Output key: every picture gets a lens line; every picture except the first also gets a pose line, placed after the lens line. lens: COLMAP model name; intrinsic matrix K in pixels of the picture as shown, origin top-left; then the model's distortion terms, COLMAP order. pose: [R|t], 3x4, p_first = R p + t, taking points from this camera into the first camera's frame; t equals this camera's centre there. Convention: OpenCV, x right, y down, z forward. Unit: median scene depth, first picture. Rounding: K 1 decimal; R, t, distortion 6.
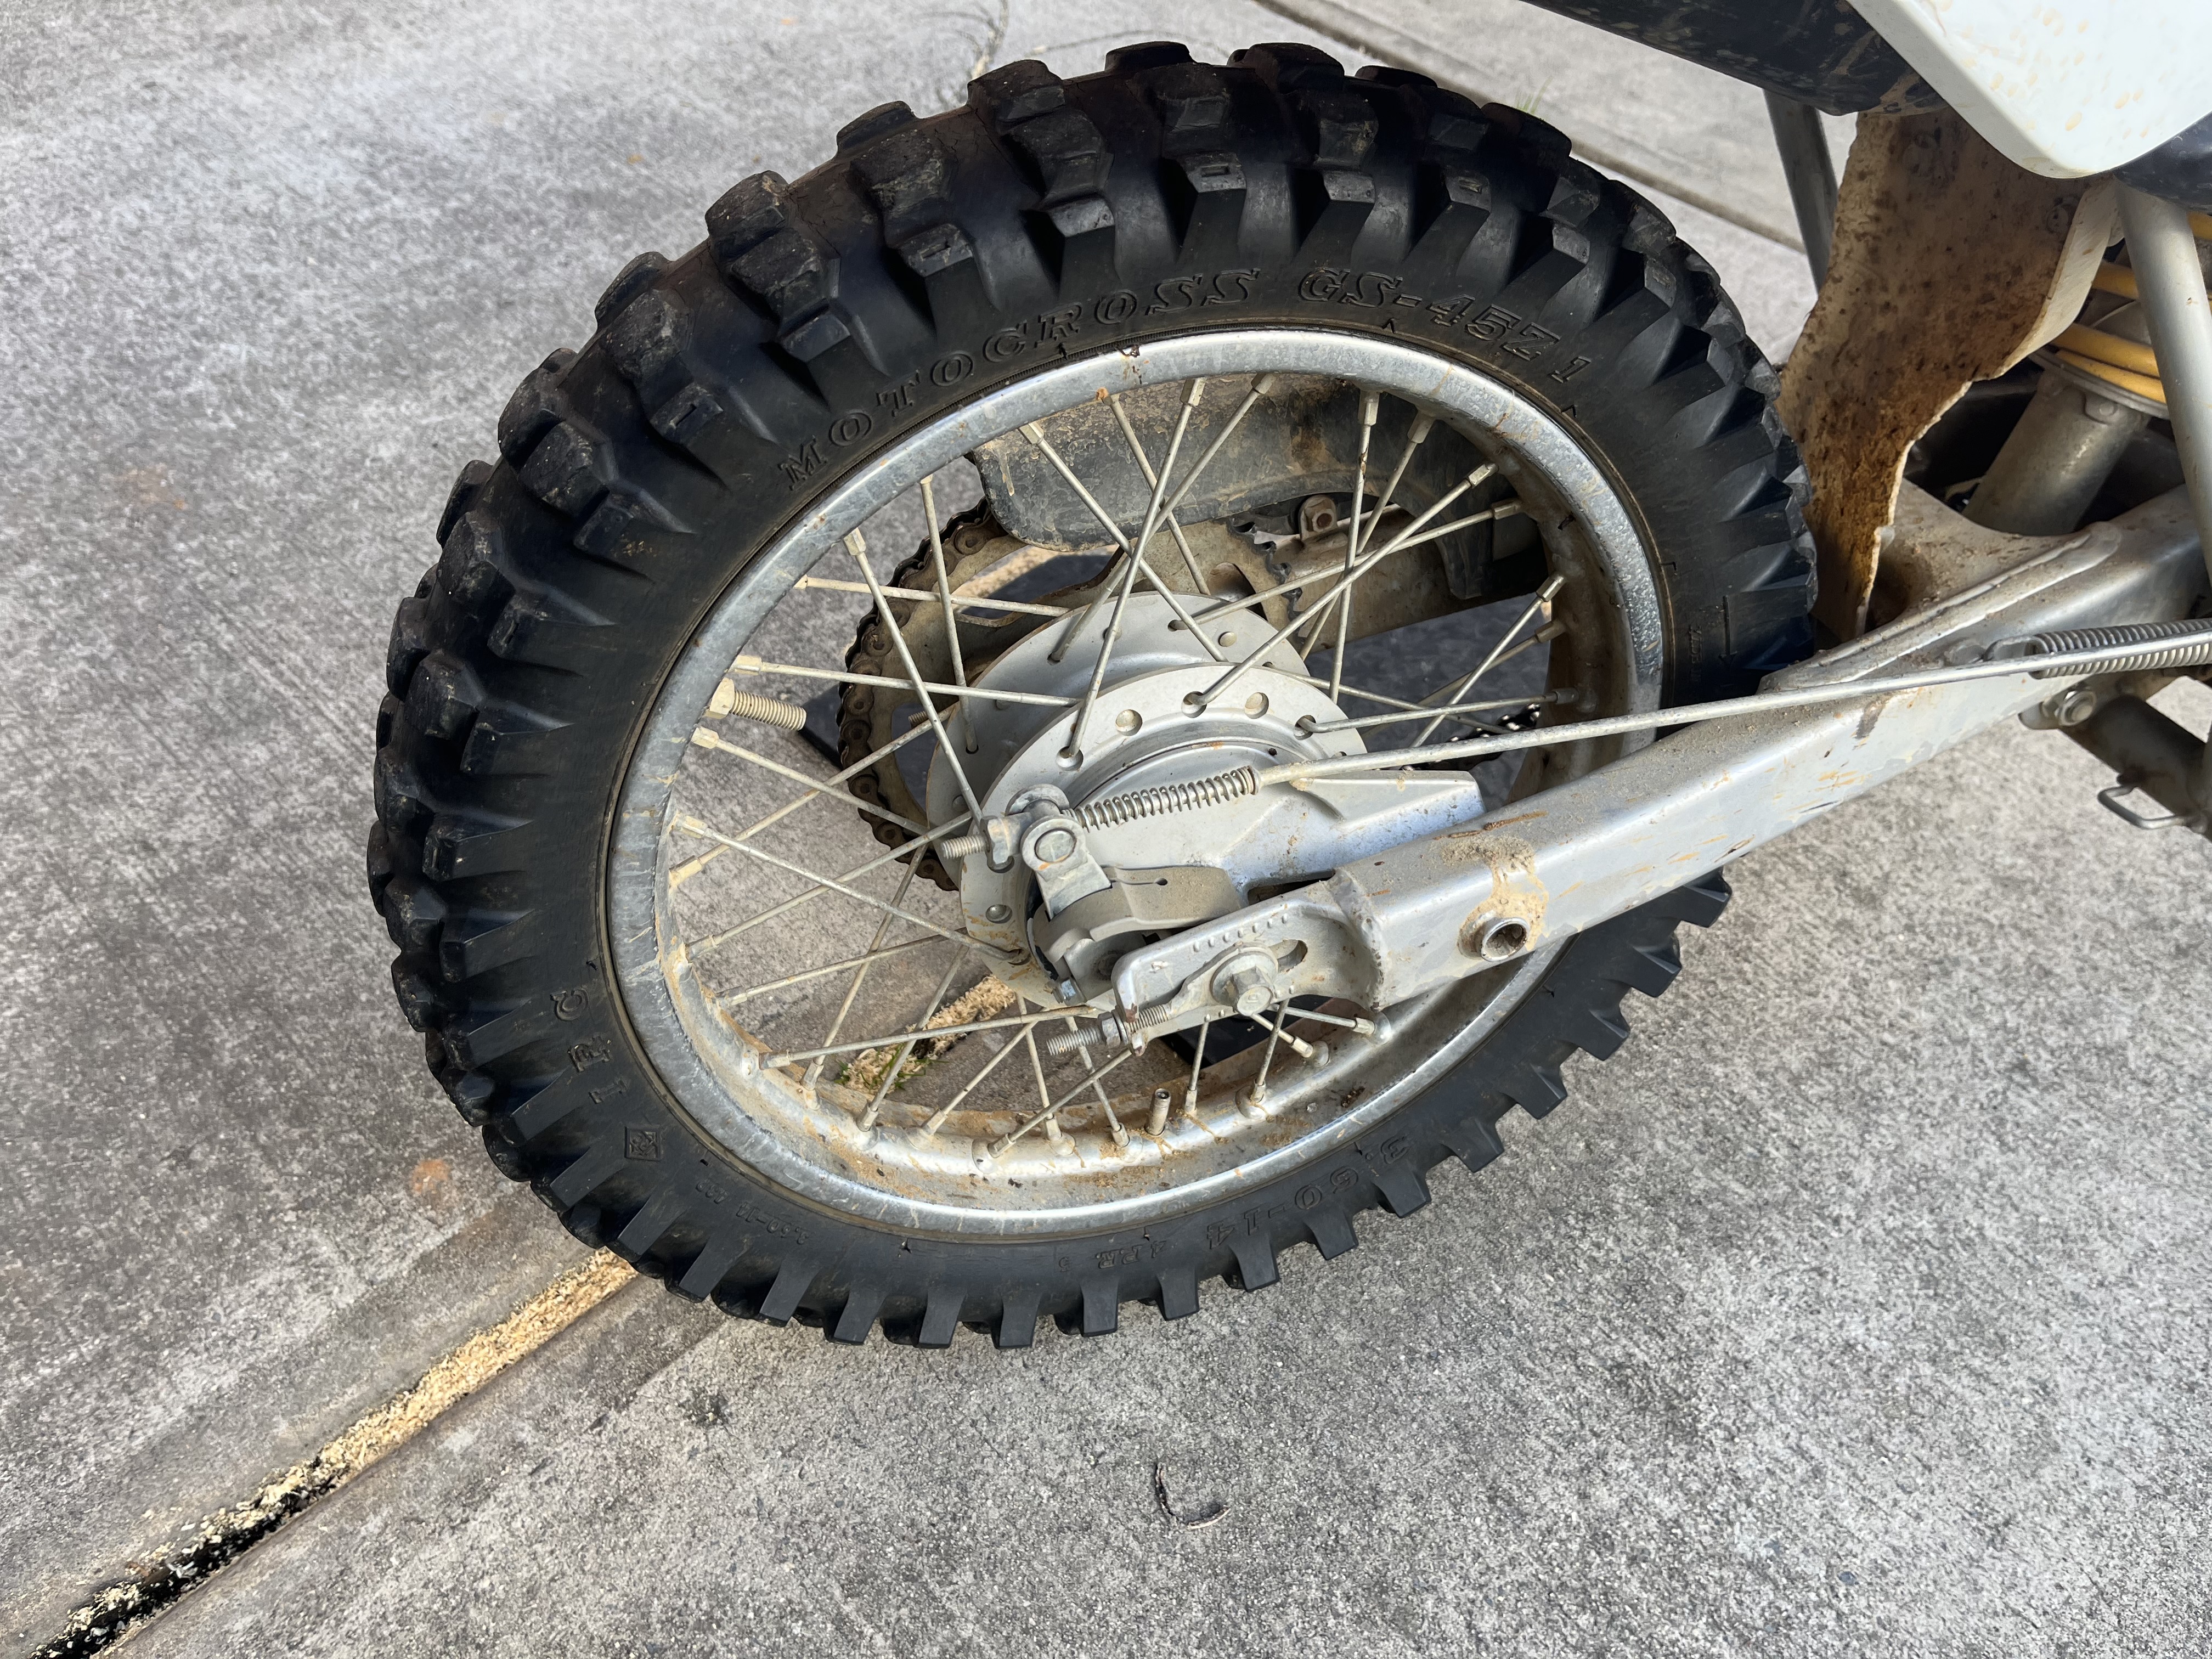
lens RADIAL K [[1698.0, 0, 1109.1], [0, 1698.0, 781.4], [0, 0, 1]] dist [0.077228, -0.093910]
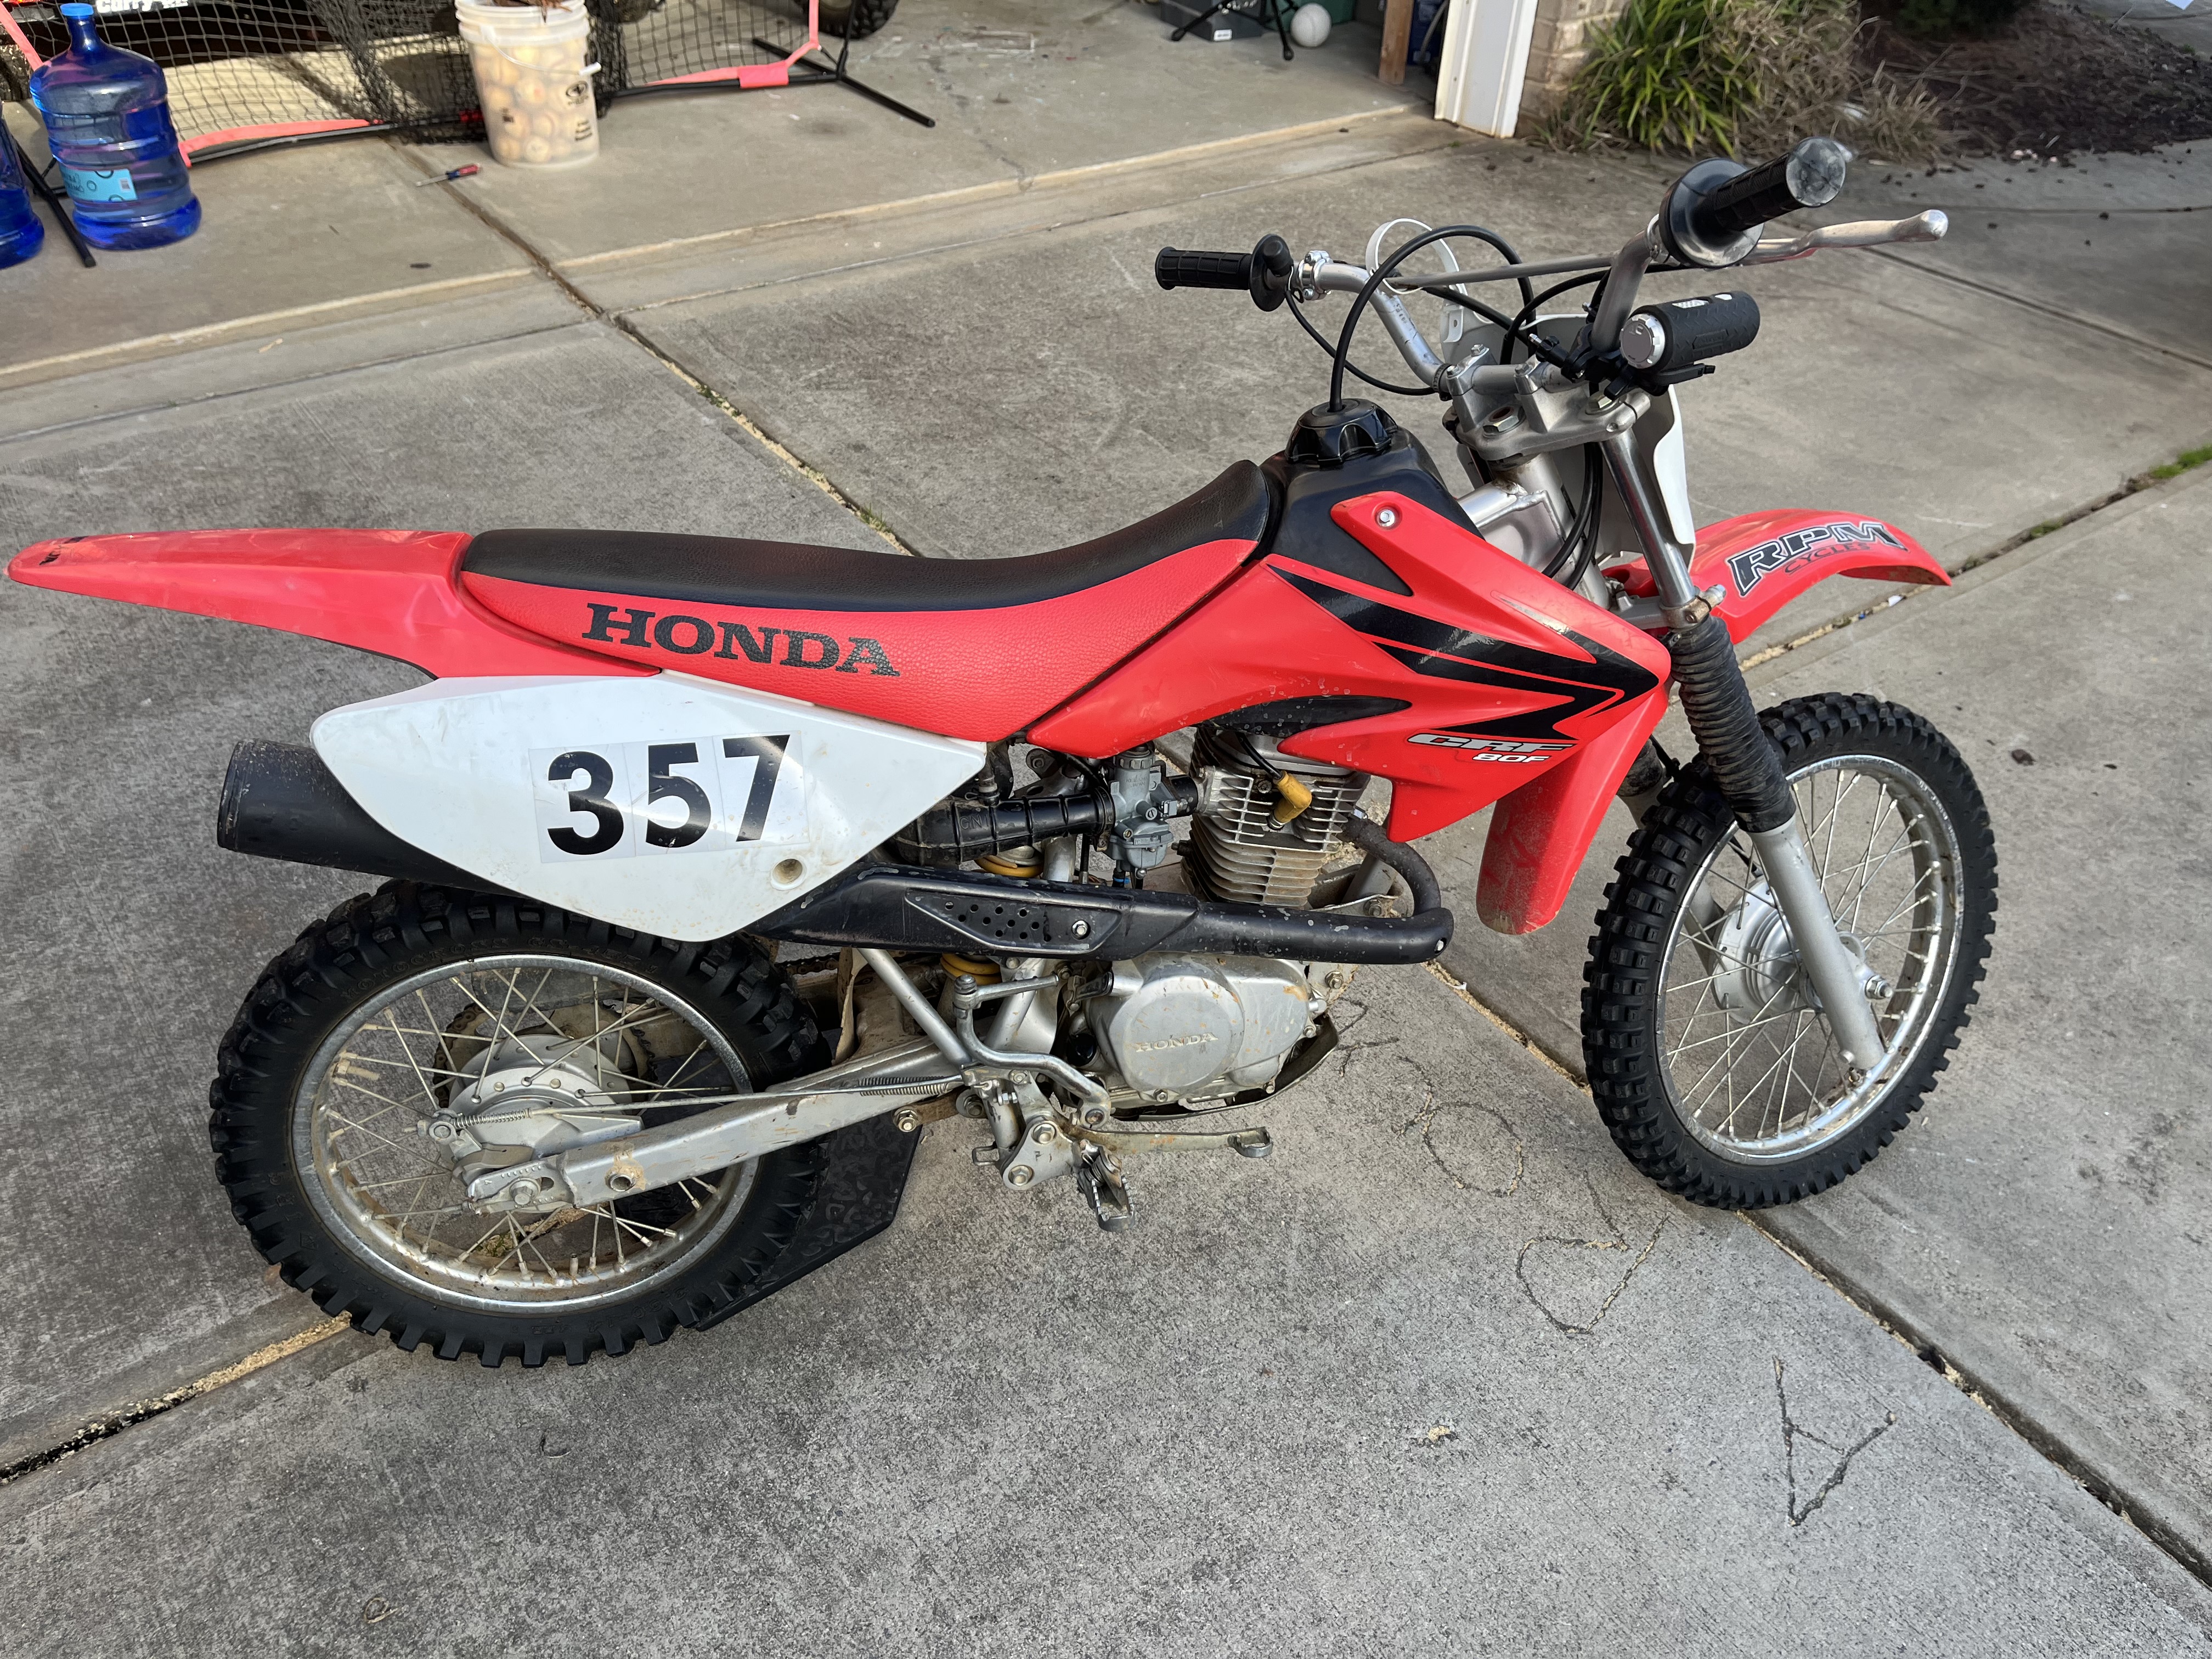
lens RADIAL K [[1659.9, 0, 1111.8], [0, 1659.9, 797.6], [0, 0, 1]] dist [0.052664, -0.069076]
pose [[0.990836, 0.055359, -0.123203, 0.960345], [-0.077525, 0.980030, -0.183117, -0.056983], [0.110605, 0.190991, 0.975341, -1.156377]]
